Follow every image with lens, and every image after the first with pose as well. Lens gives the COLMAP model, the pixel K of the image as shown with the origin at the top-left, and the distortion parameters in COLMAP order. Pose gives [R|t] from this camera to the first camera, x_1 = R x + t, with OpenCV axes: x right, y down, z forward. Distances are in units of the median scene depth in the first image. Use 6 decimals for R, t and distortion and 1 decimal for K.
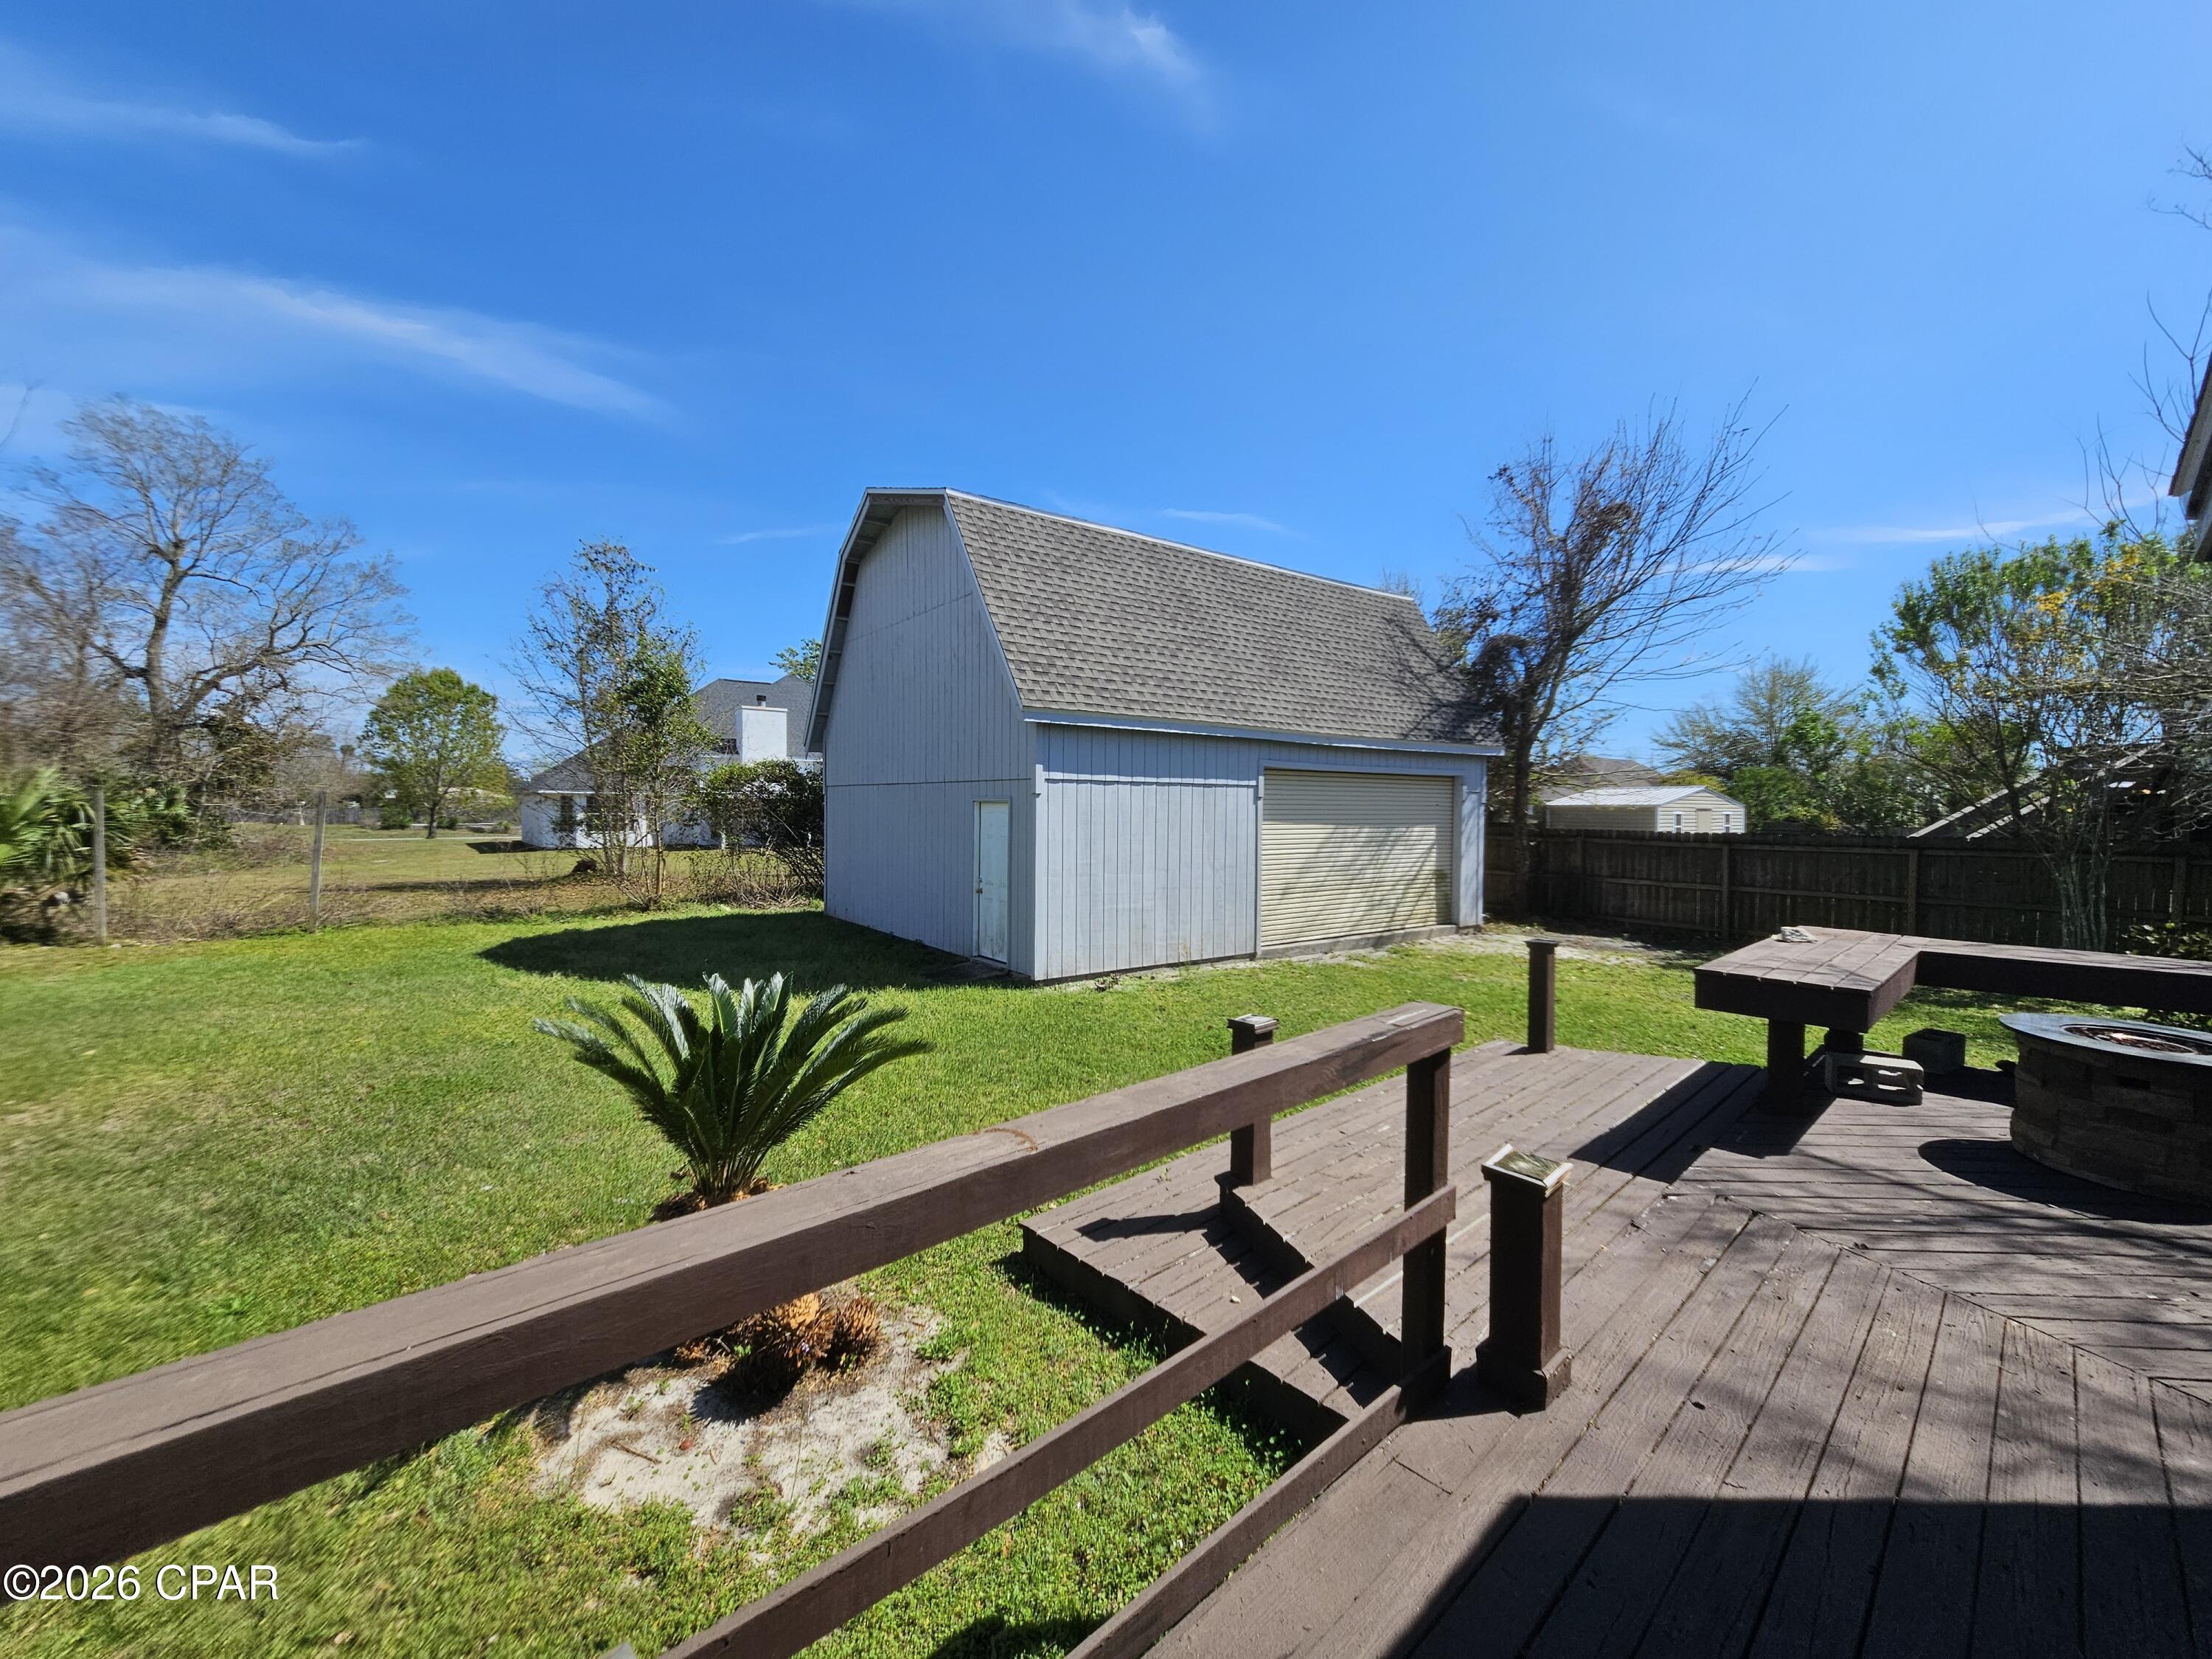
lens RADIAL K [[905.1, 0, 1108.4], [0, 905.1, 824.4], [0, 0, 1]] dist [-0.003986, 0.002200]
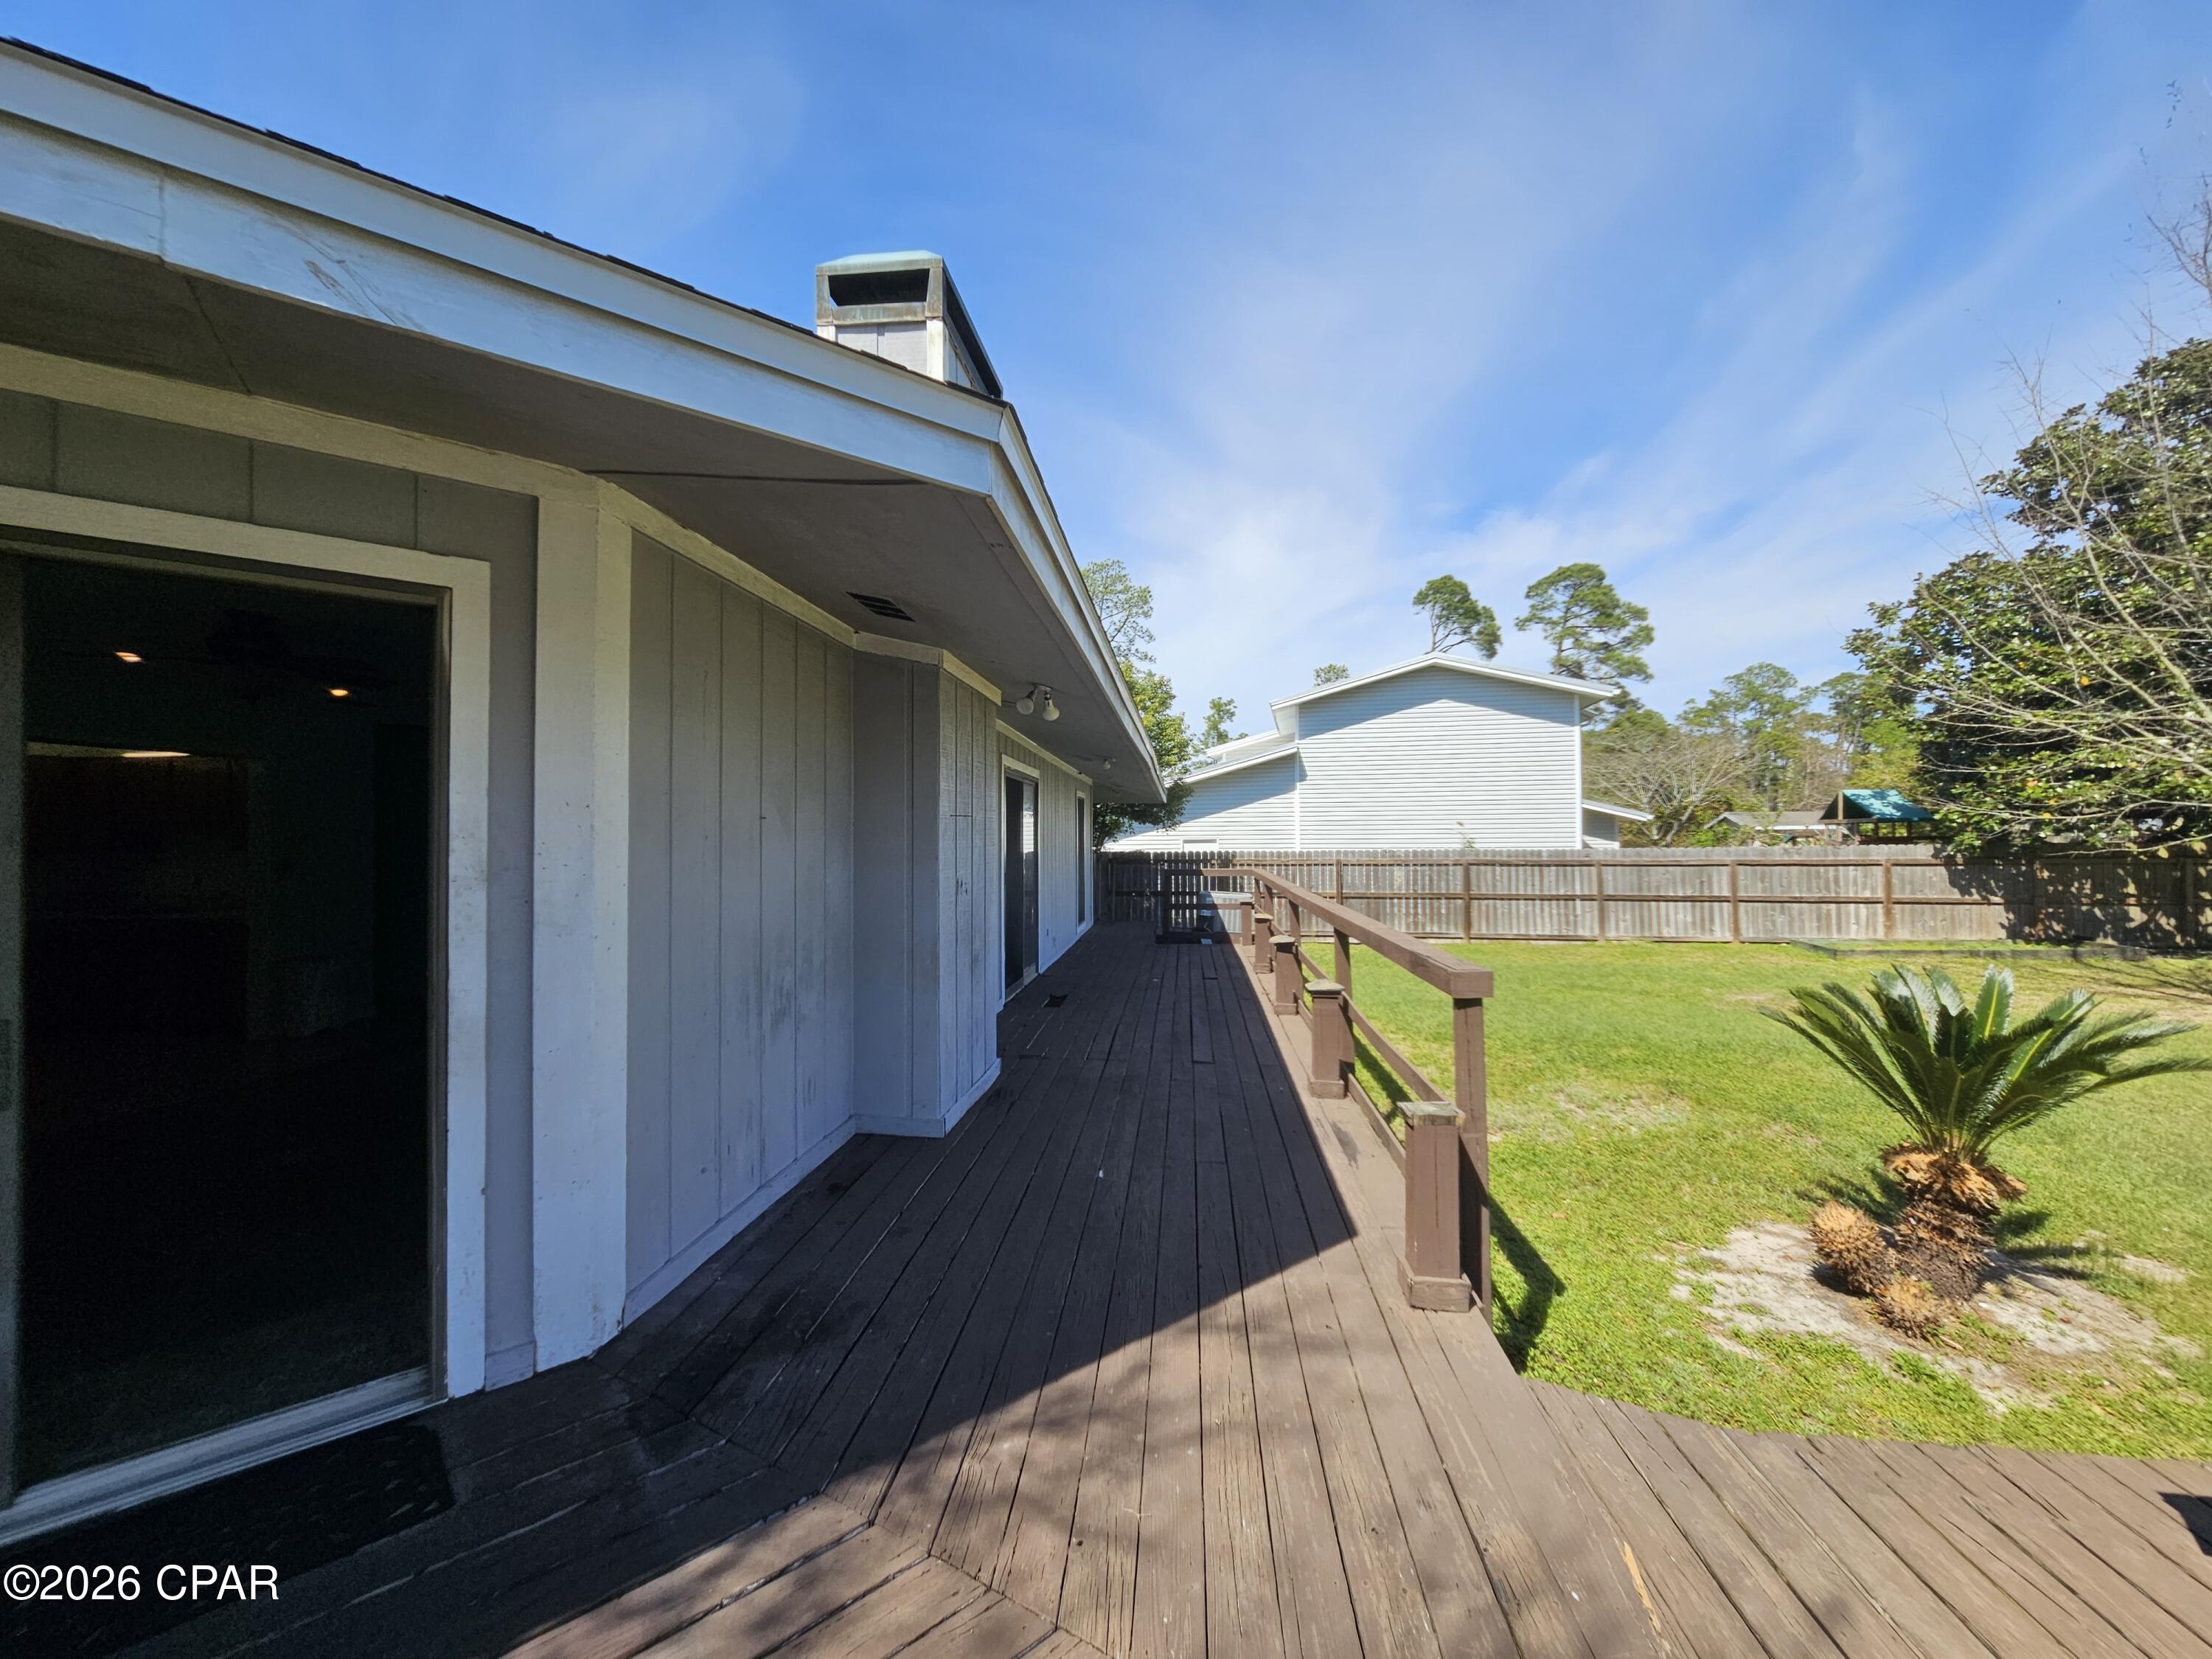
lens RADIAL K [[905.1, 0, 1104.9], [0, 905.1, 832.5], [0, 0, 1]] dist [-0.003986, 0.002200]
pose [[-0.747737, -0.009375, -0.663929, 0.342072], [-0.015169, 0.999881, 0.002966, 0.003161], [0.663822, 0.012289, -0.747790, 0.346795]]
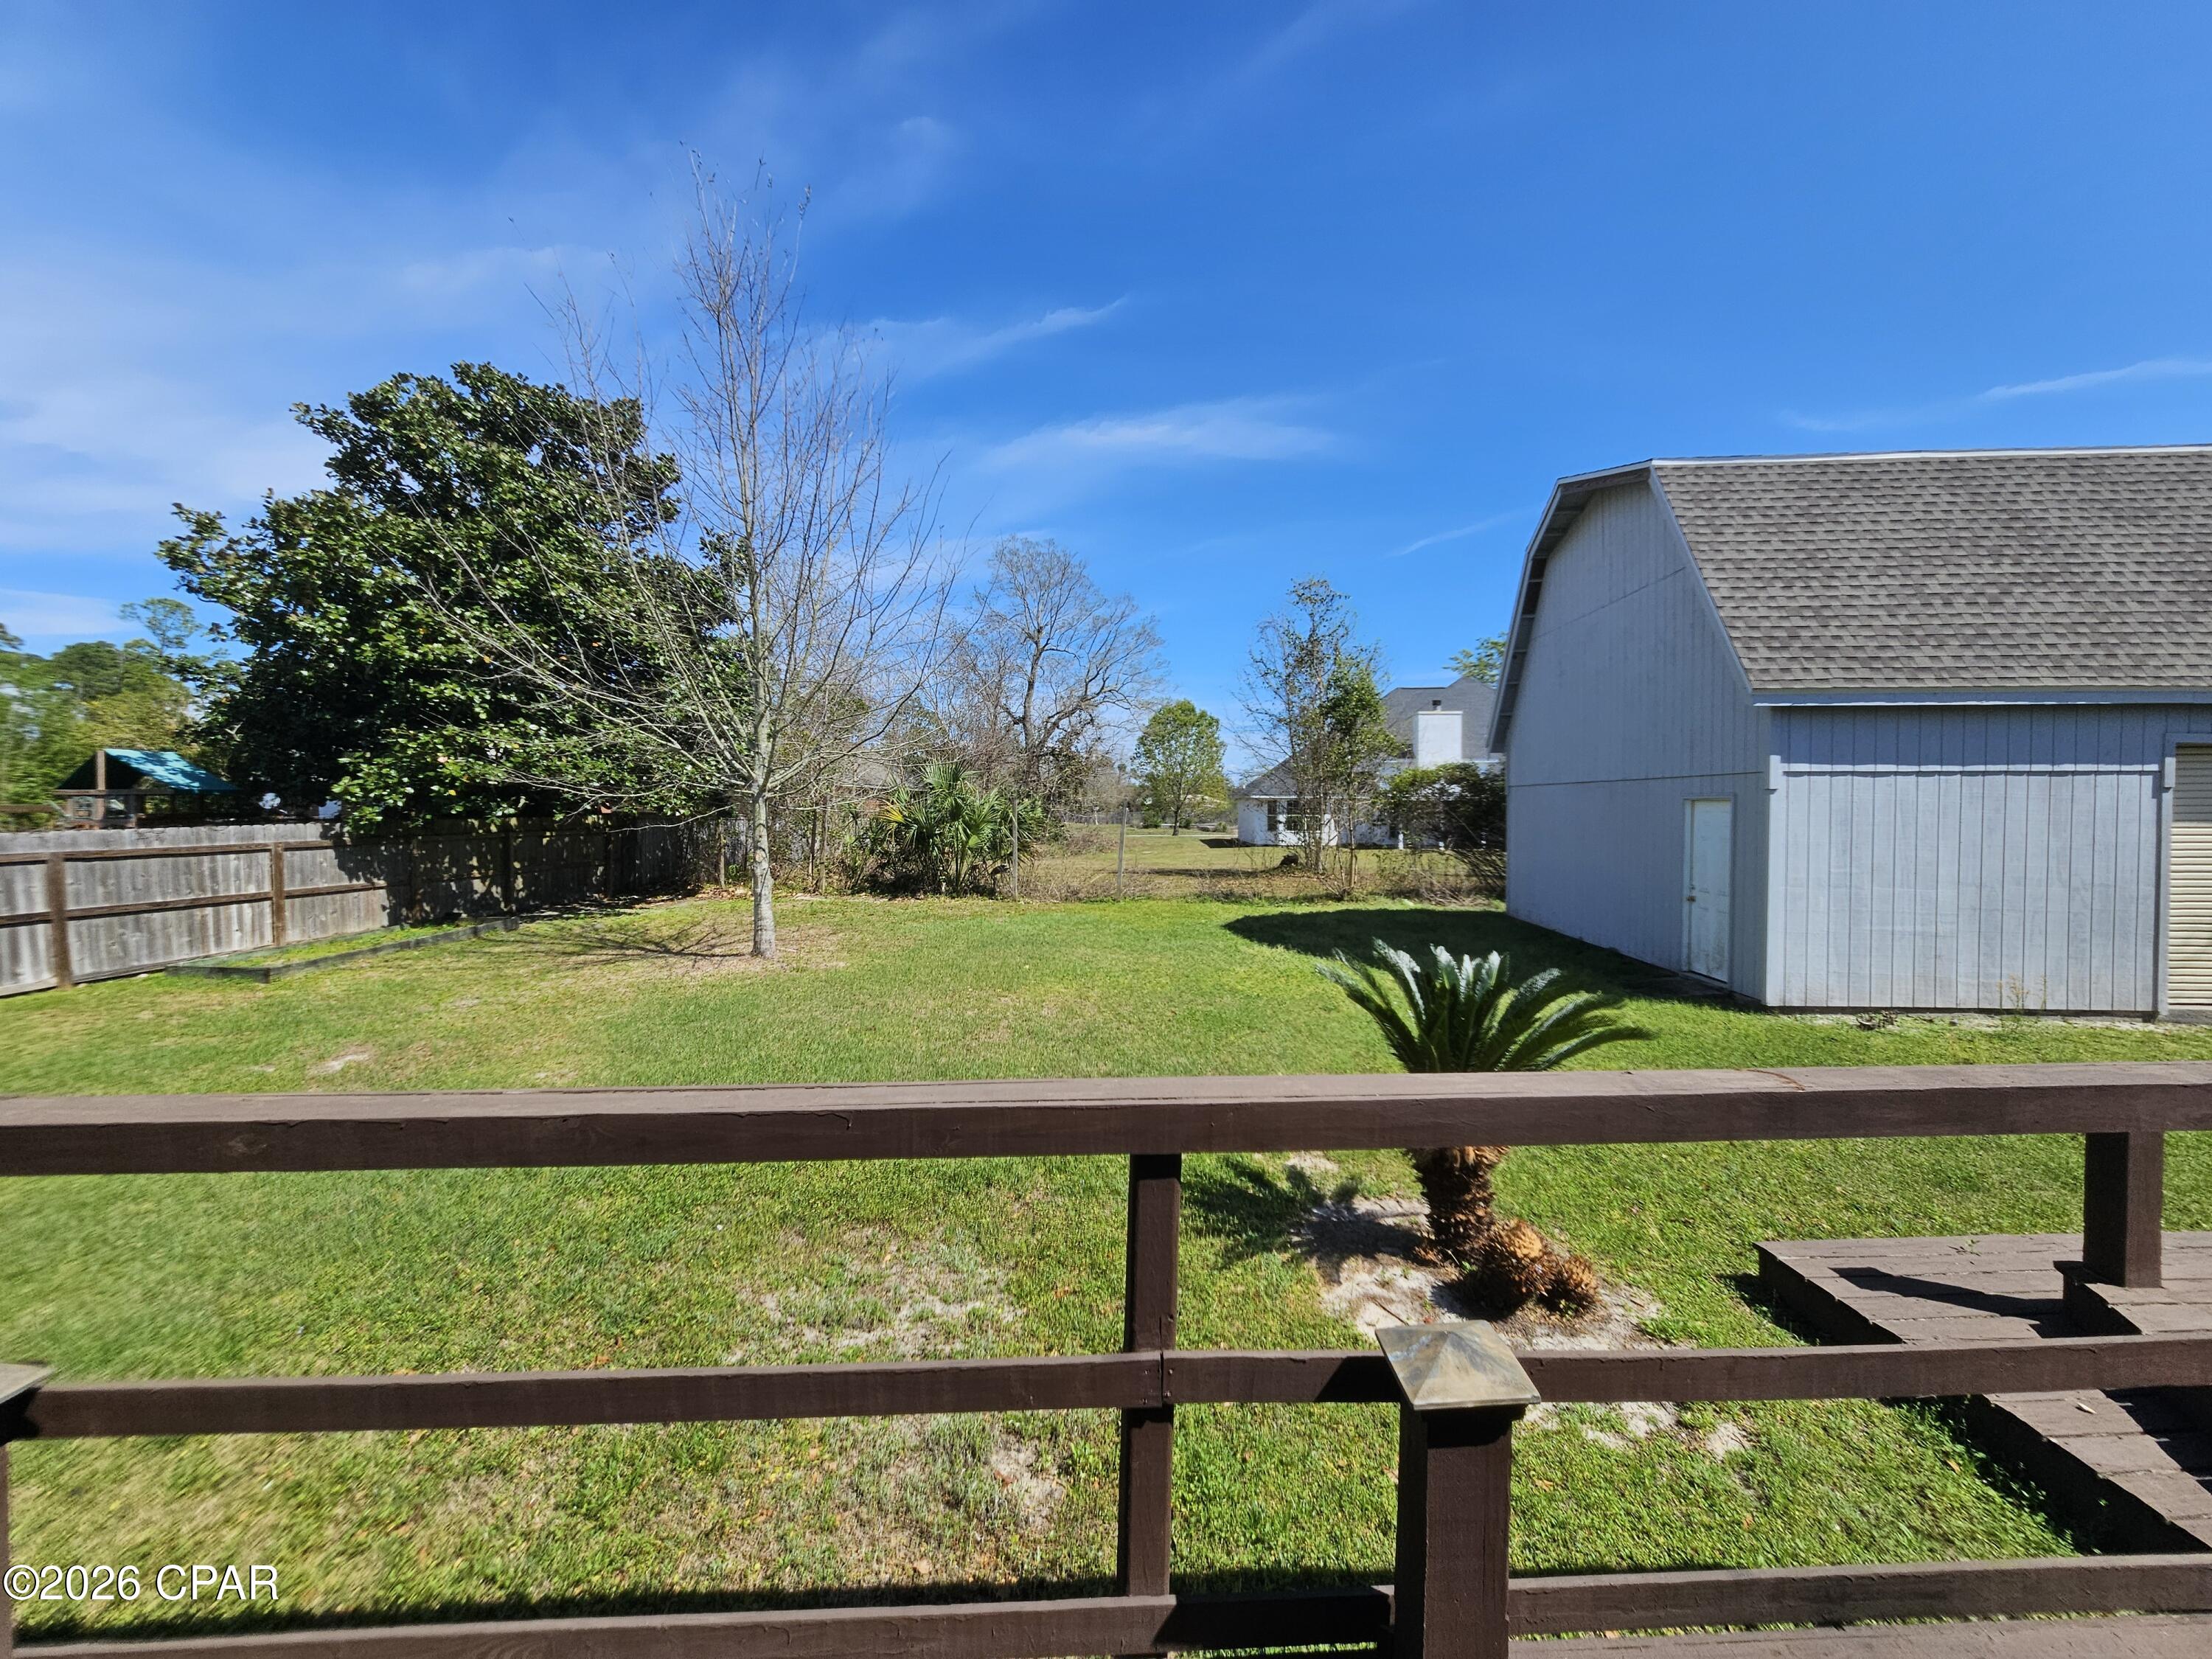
lens RADIAL K [[905.1, 0, 1112.7], [0, 905.1, 828.0], [0, 0, 1]] dist [-0.003986, 0.002200]
pose [[0.762975, 0.006644, -0.646394, -0.001215], [-0.005765, 0.999977, 0.003473, 0.003381], [0.646402, 0.001077, 0.762996, -0.056507]]
